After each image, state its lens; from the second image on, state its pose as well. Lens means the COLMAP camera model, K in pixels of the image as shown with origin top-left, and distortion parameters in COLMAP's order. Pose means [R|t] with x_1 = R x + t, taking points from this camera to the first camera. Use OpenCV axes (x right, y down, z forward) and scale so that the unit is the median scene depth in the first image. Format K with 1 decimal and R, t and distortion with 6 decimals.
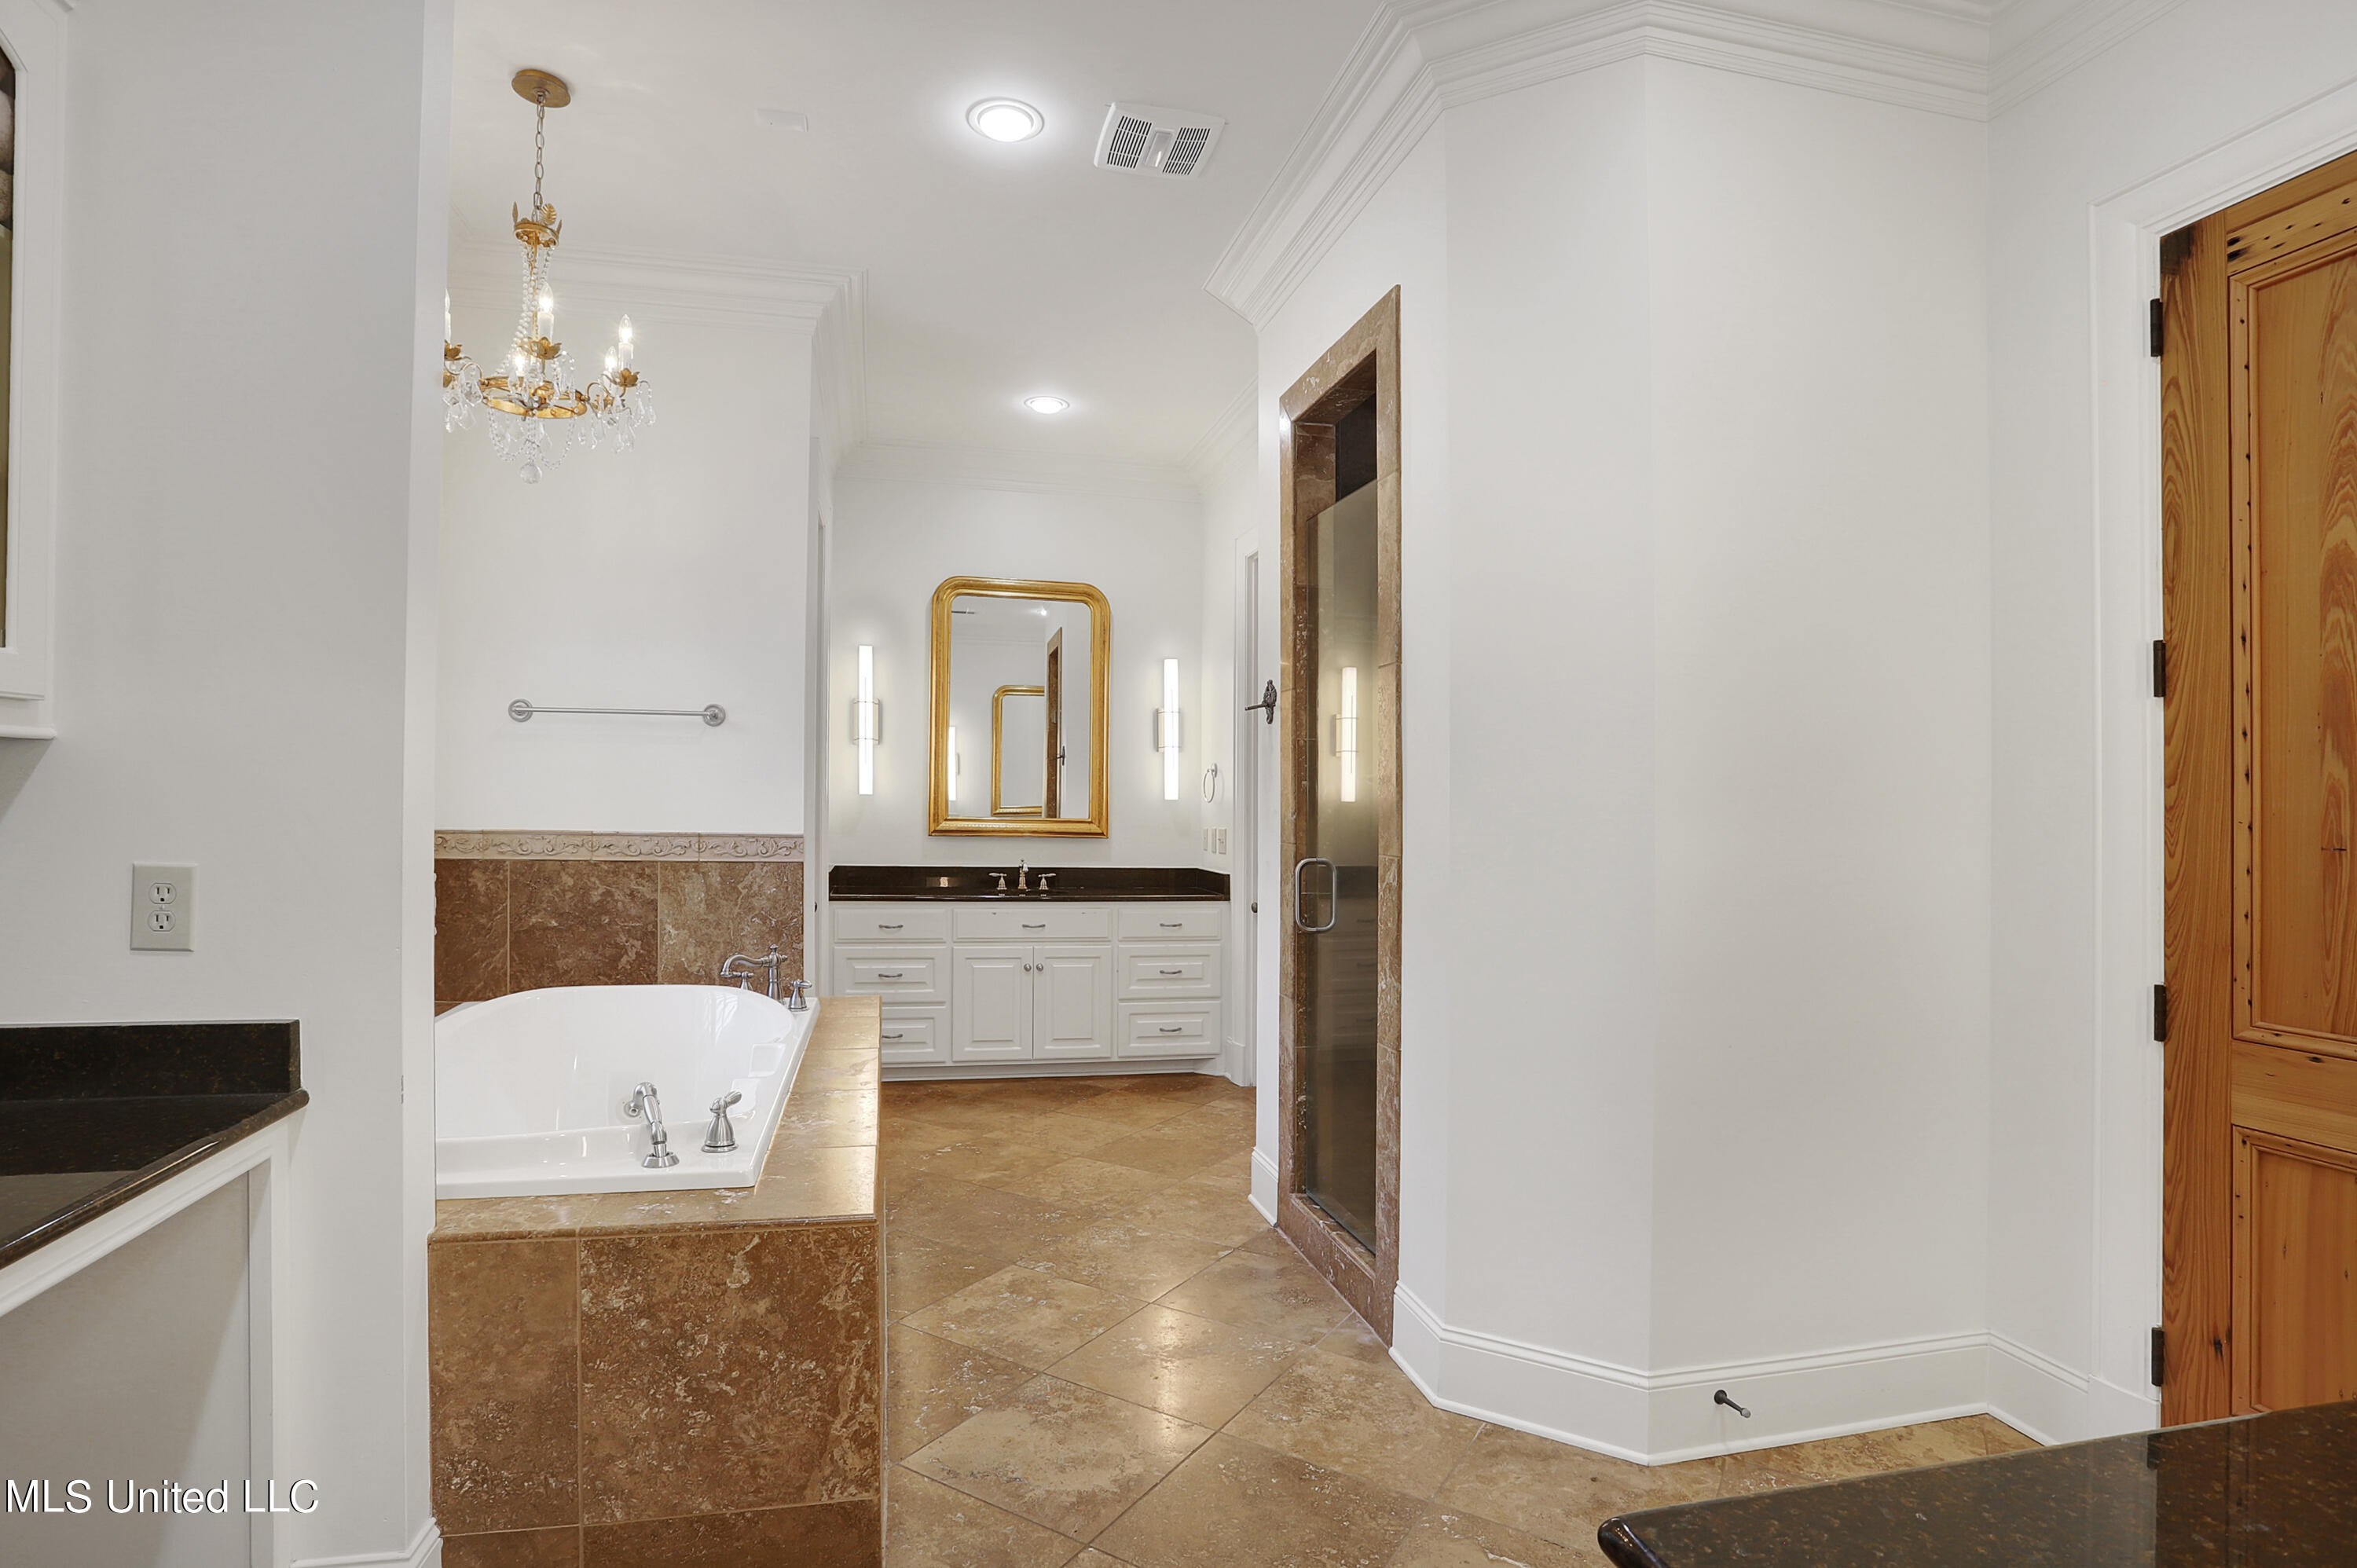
lens RADIAL K [[1184.3, 0, 1176.6], [0, 1184.3, 791.3], [0, 0, 1]] dist [-0.003717, 0.000282]
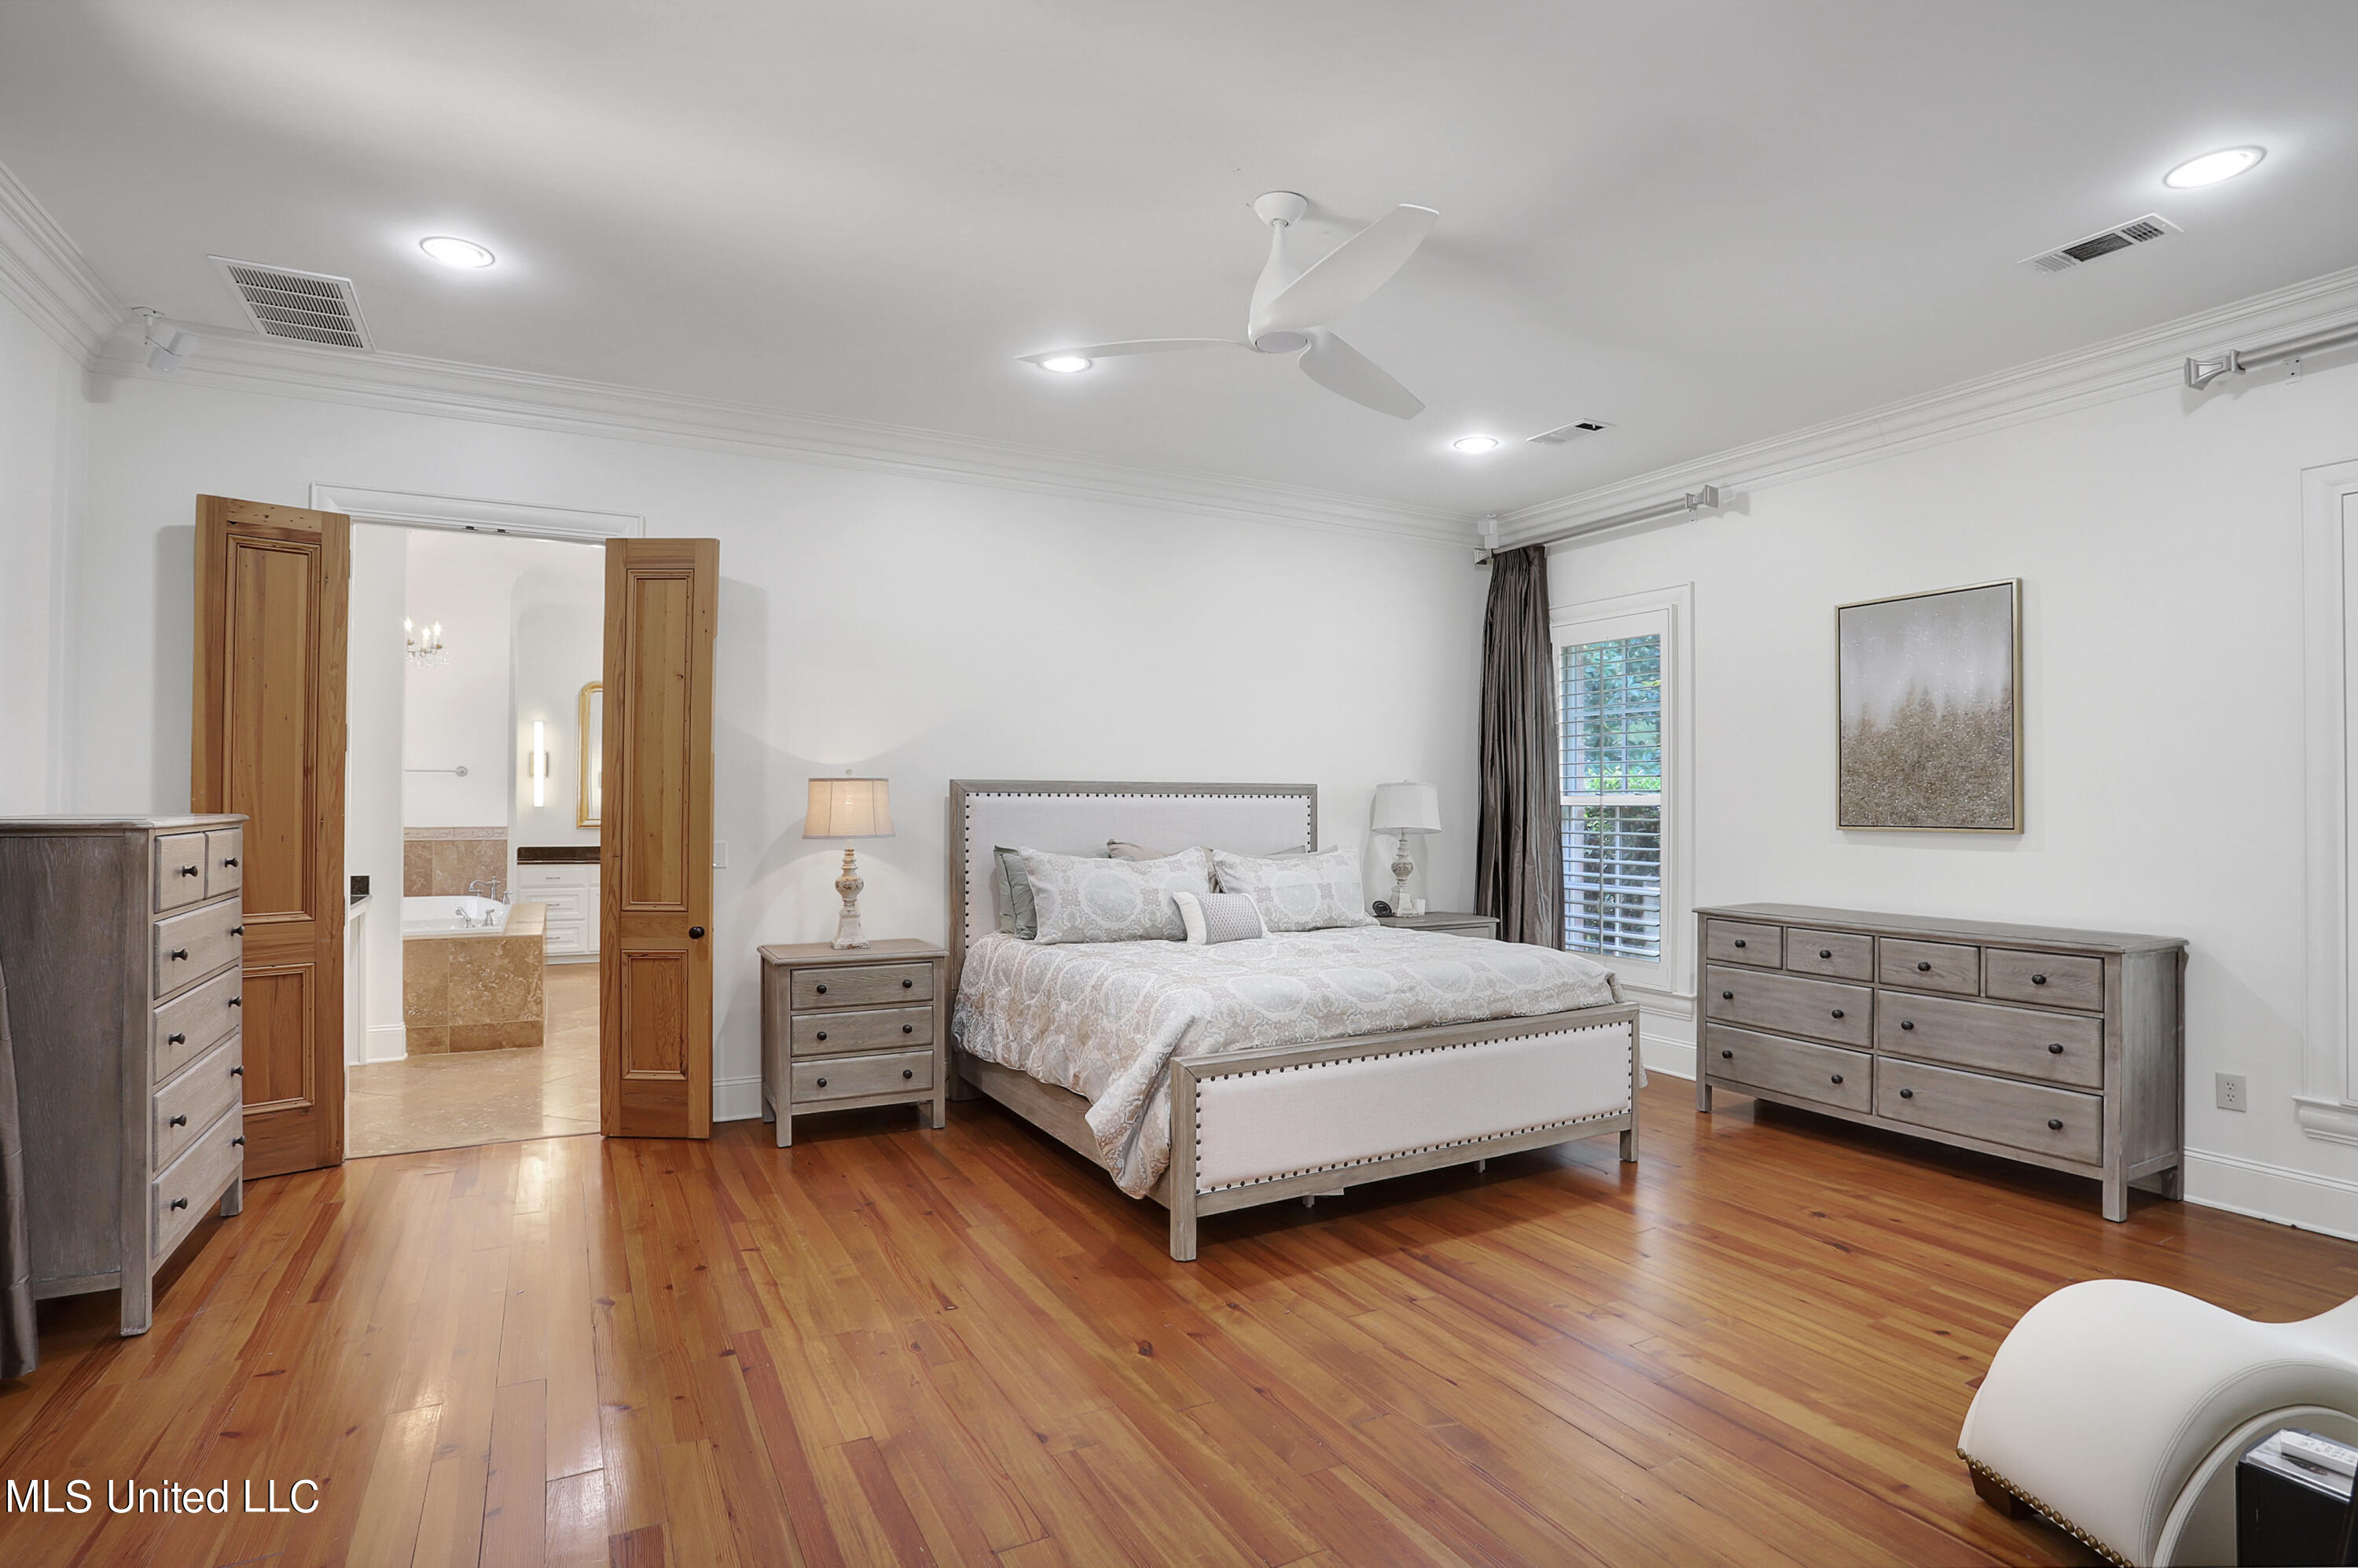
lens RADIAL K [[1184.9, 0, 1164.0], [0, 1184.9, 777.5], [0, 0, 1]] dist [-0.003717, 0.000282]
pose [[0.973538, -0.000217, 0.228524, 0.715585], [0.001882, 0.999973, -0.007067, -0.072540], [-0.228516, 0.007310, 0.973513, -2.750477]]
